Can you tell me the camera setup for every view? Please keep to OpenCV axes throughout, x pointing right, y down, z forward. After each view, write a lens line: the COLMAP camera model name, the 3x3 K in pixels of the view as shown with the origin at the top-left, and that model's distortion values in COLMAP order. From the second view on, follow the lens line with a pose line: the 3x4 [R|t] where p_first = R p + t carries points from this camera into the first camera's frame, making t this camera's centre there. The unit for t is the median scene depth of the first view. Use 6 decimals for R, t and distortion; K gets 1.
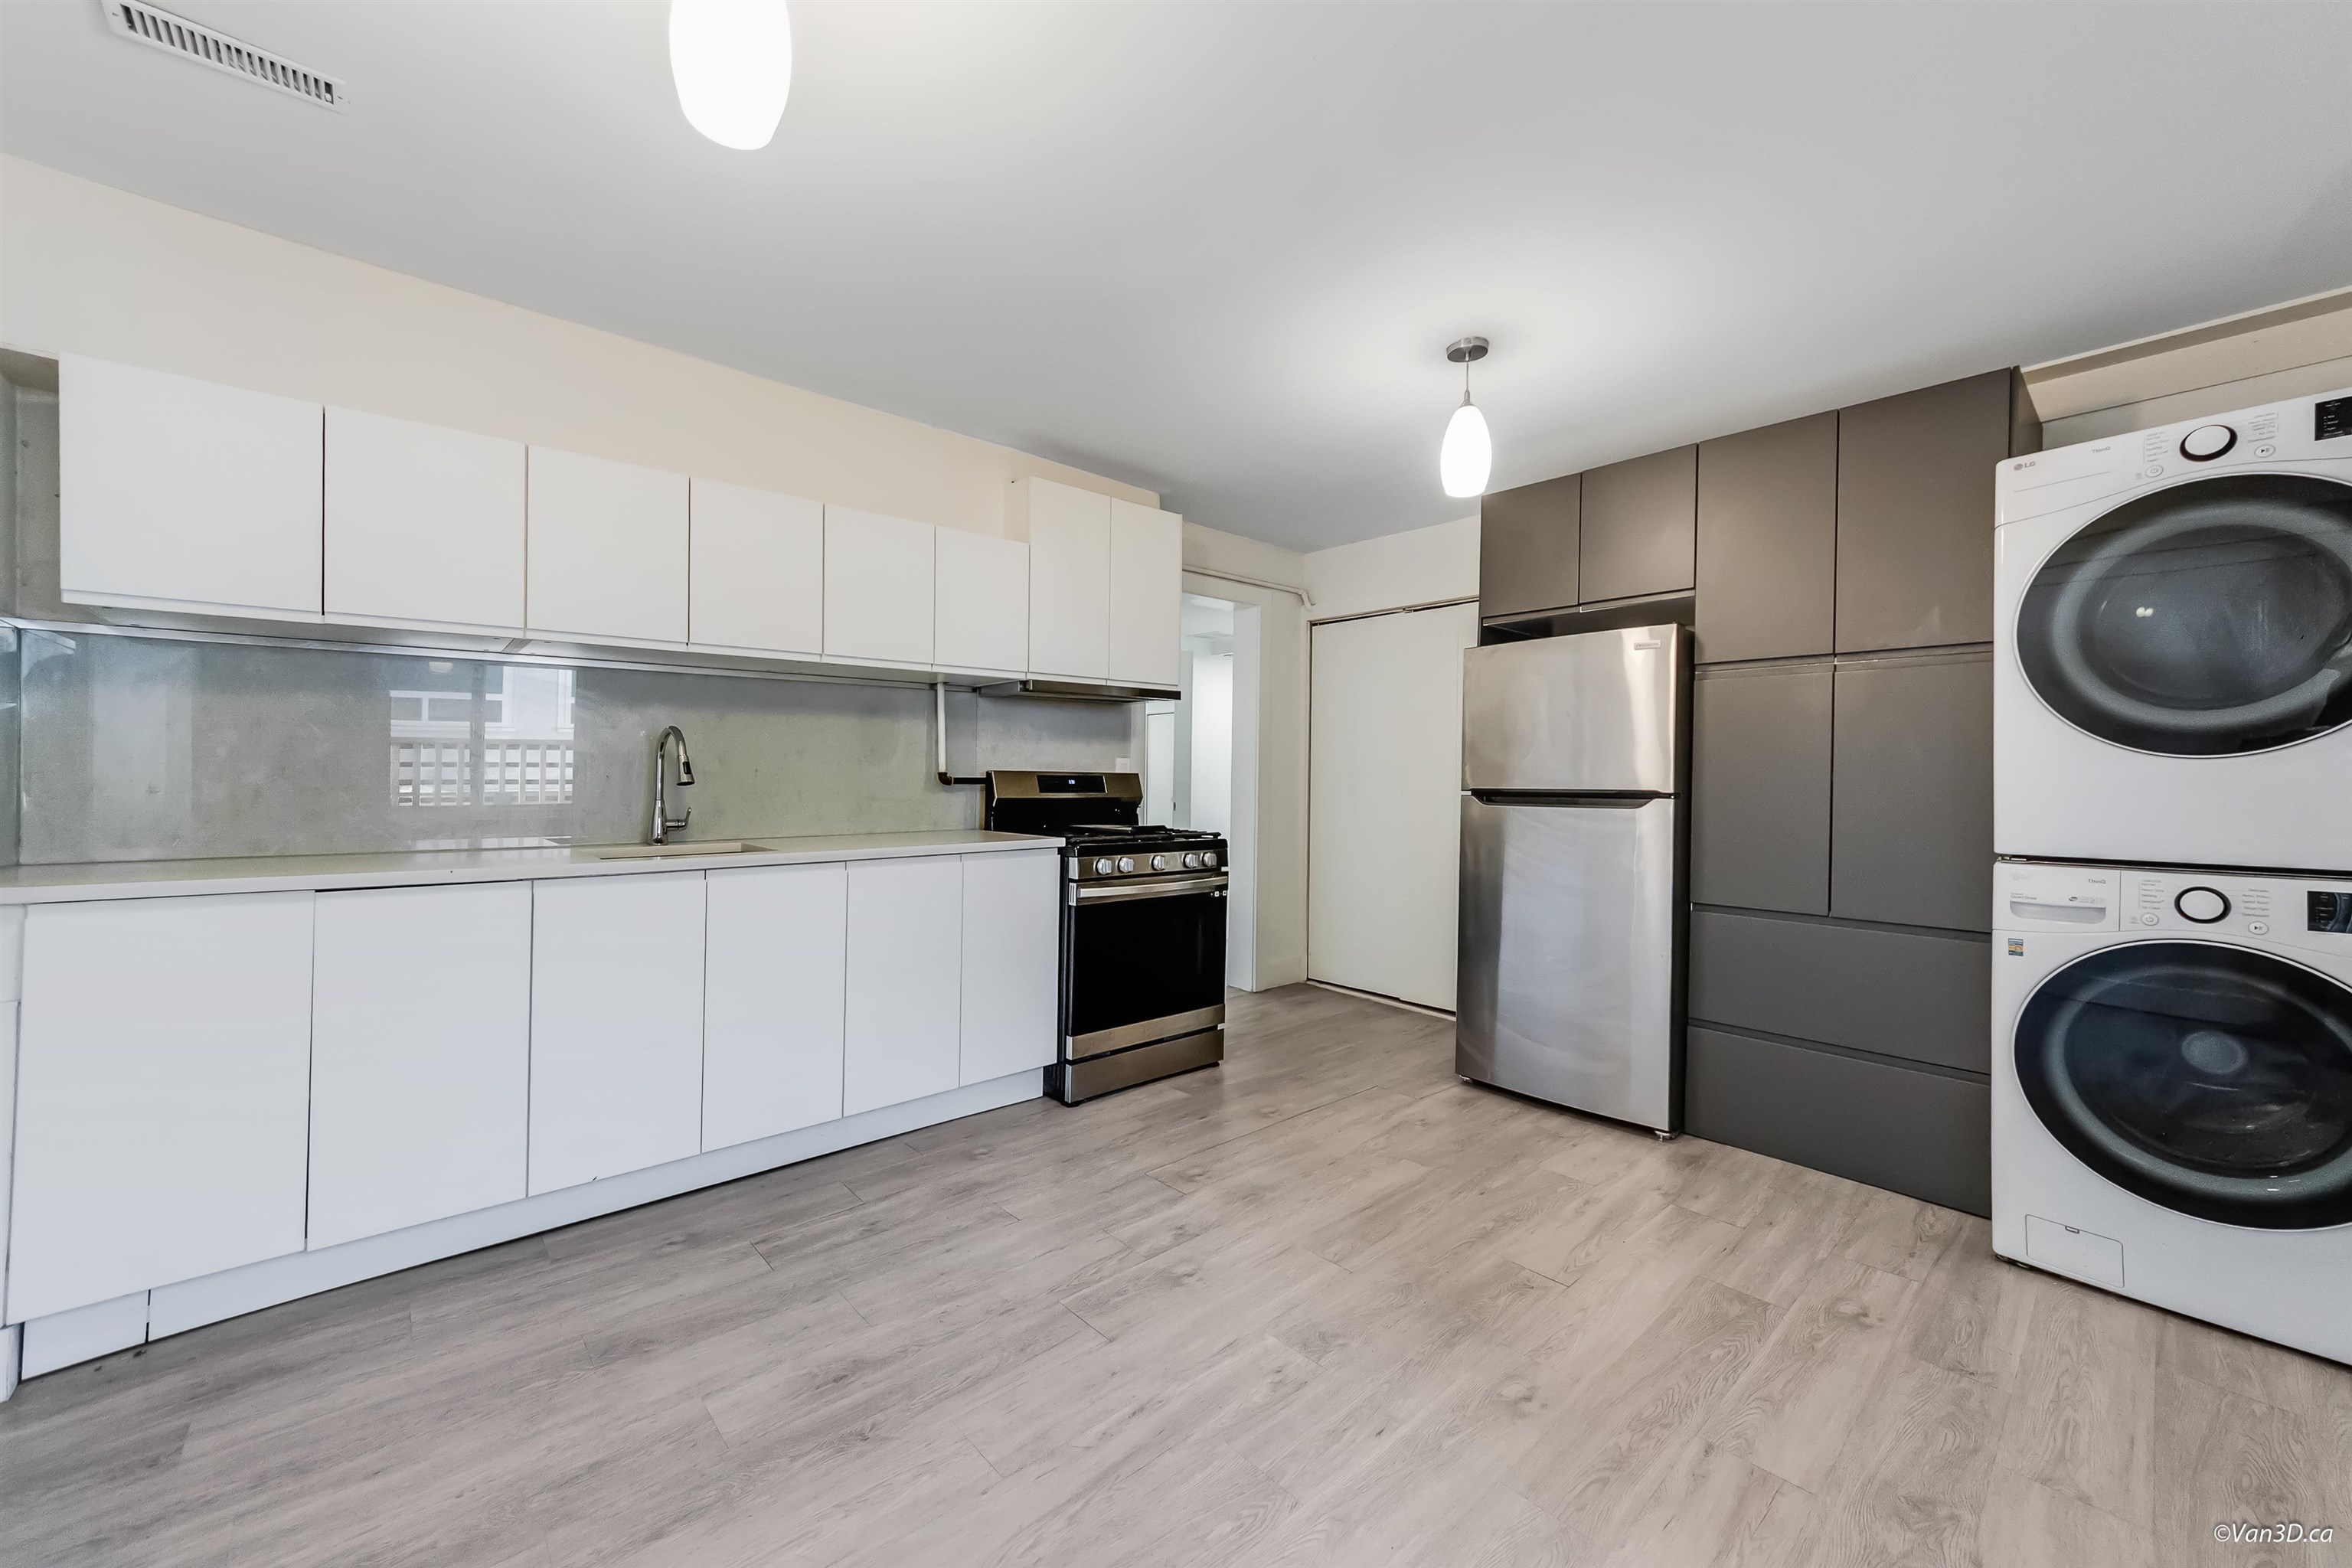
lens RADIAL K [[909.4, 0, 1173.7], [0, 909.4, 776.1], [0, 0, 1]] dist [-0.000332, 0.000992]
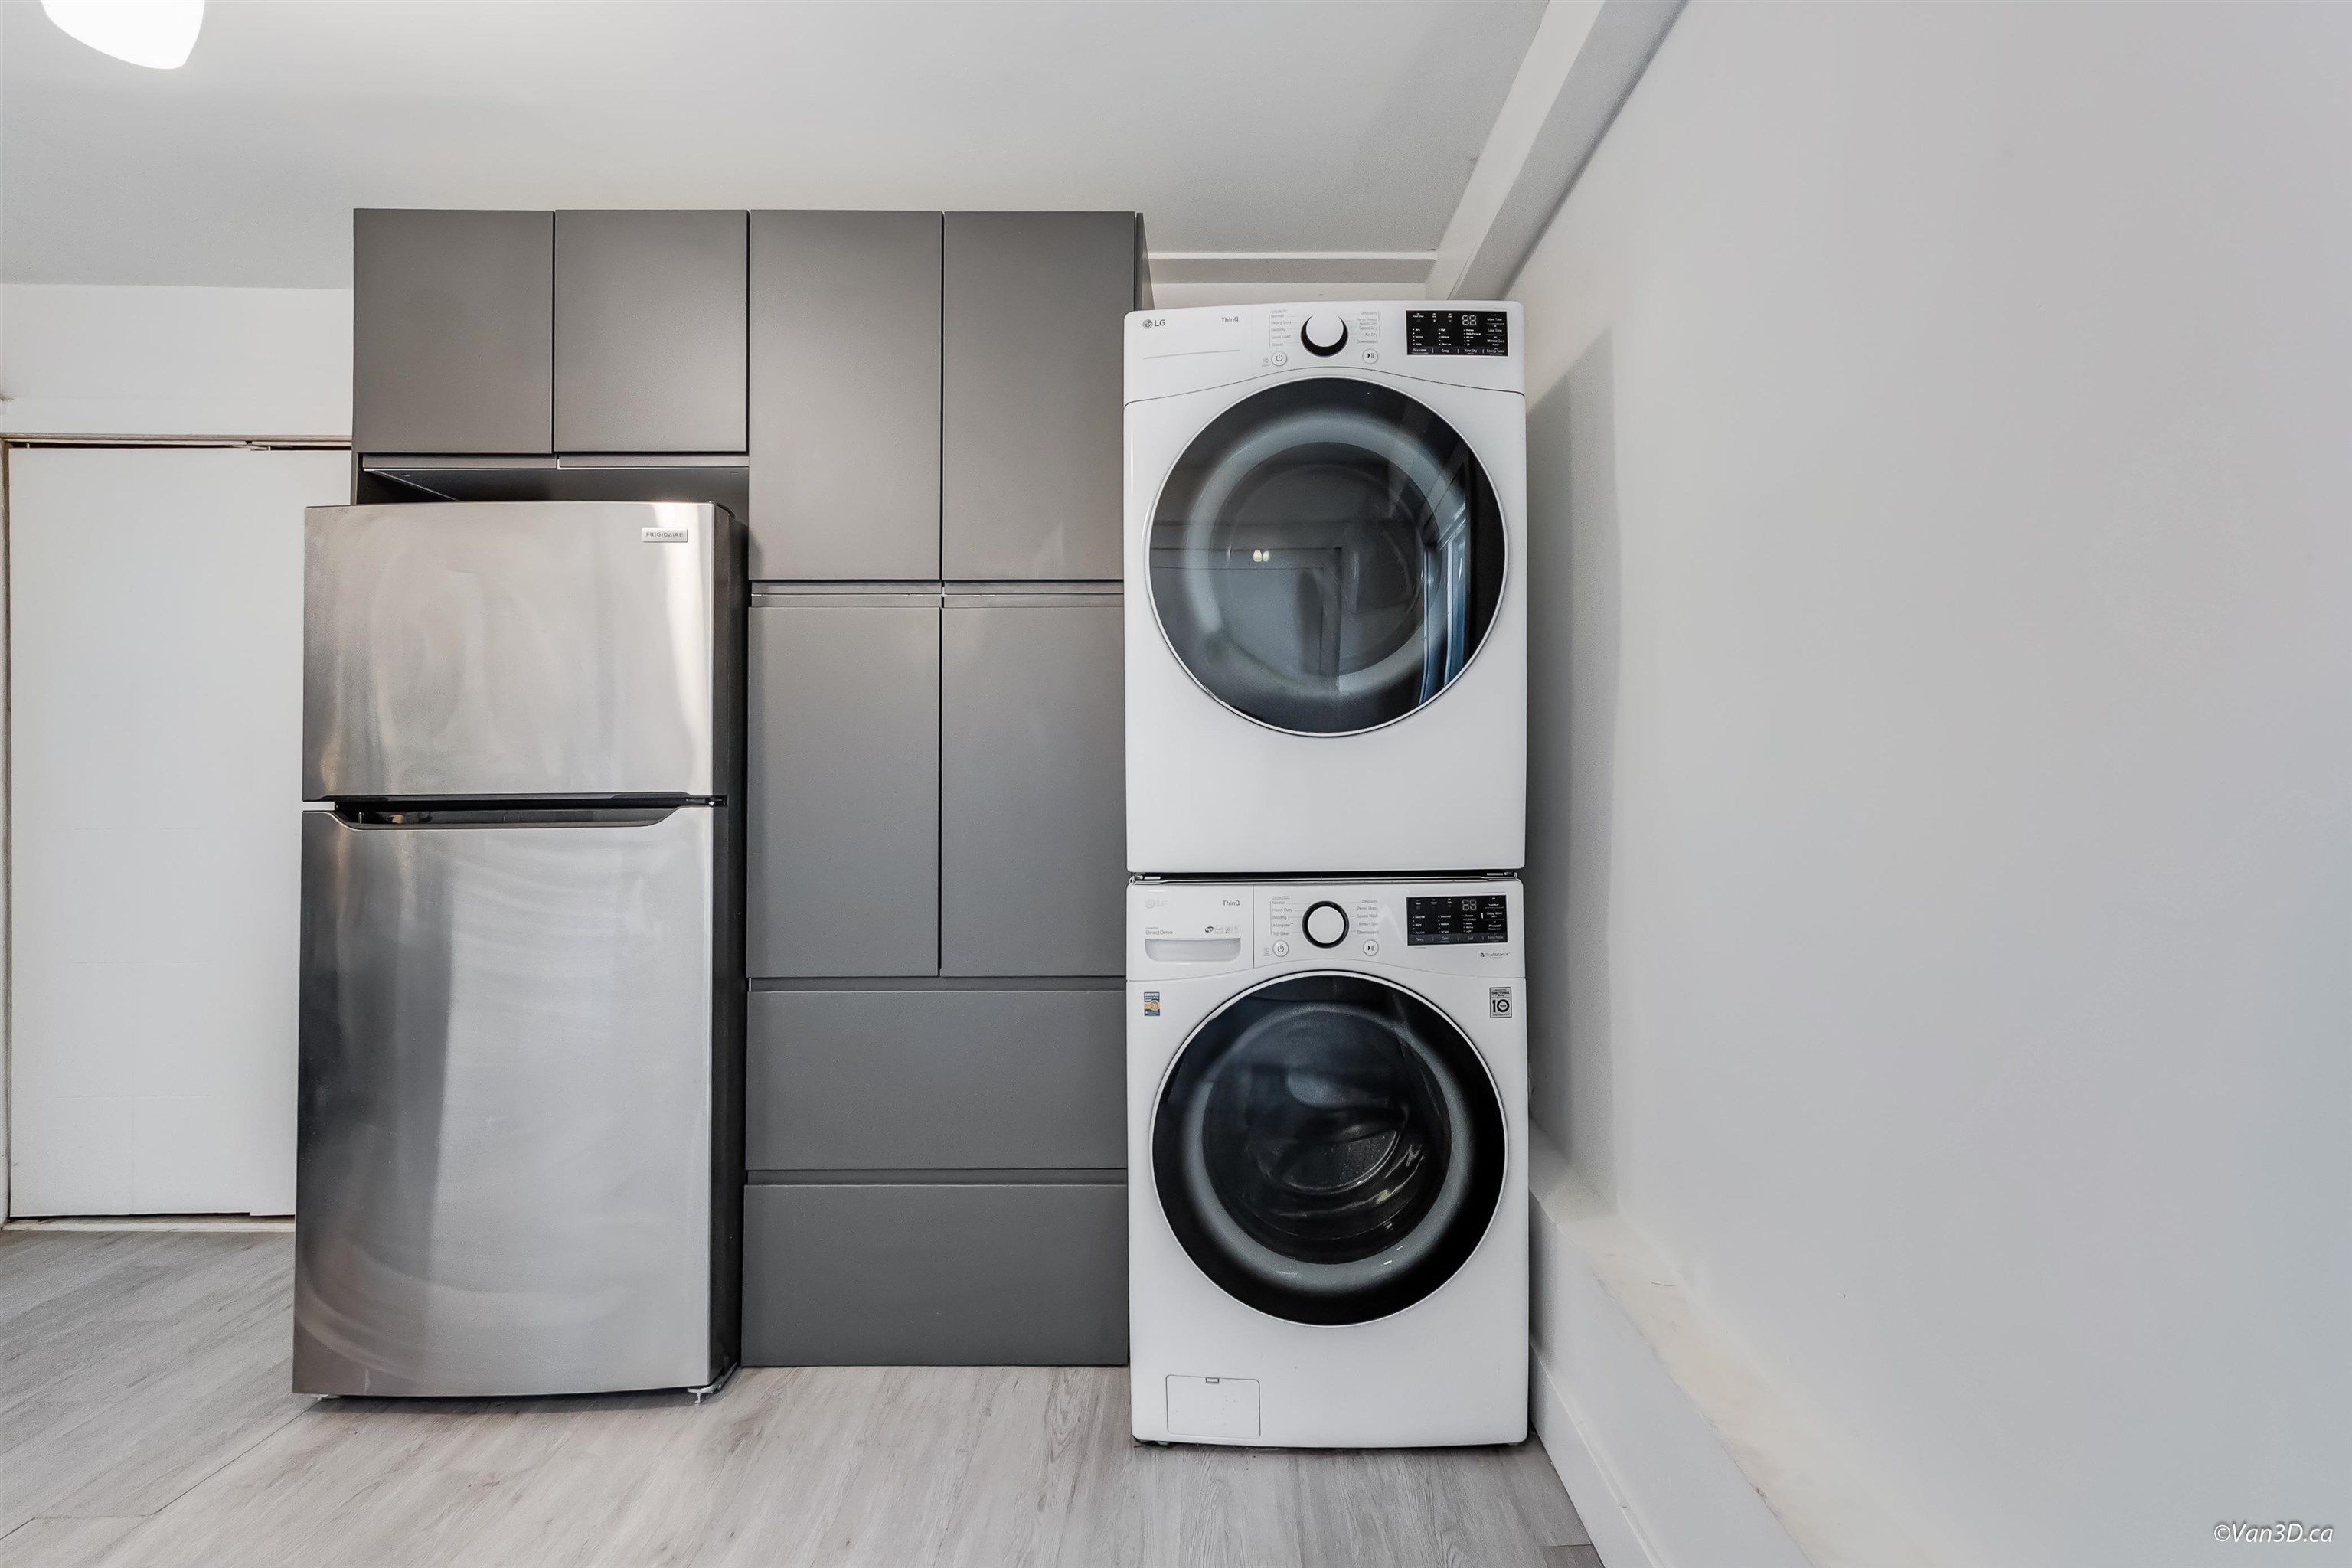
lens RADIAL K [[909.4, 0, 1177.6], [0, 909.4, 777.0], [0, 0, 1]] dist [-0.000332, 0.000992]
pose [[0.681099, -0.009340, 0.732132, 0.374427], [0.011137, 0.999935, 0.002396, 0.009567], [-0.732107, 0.006522, 0.681159, 0.444521]]
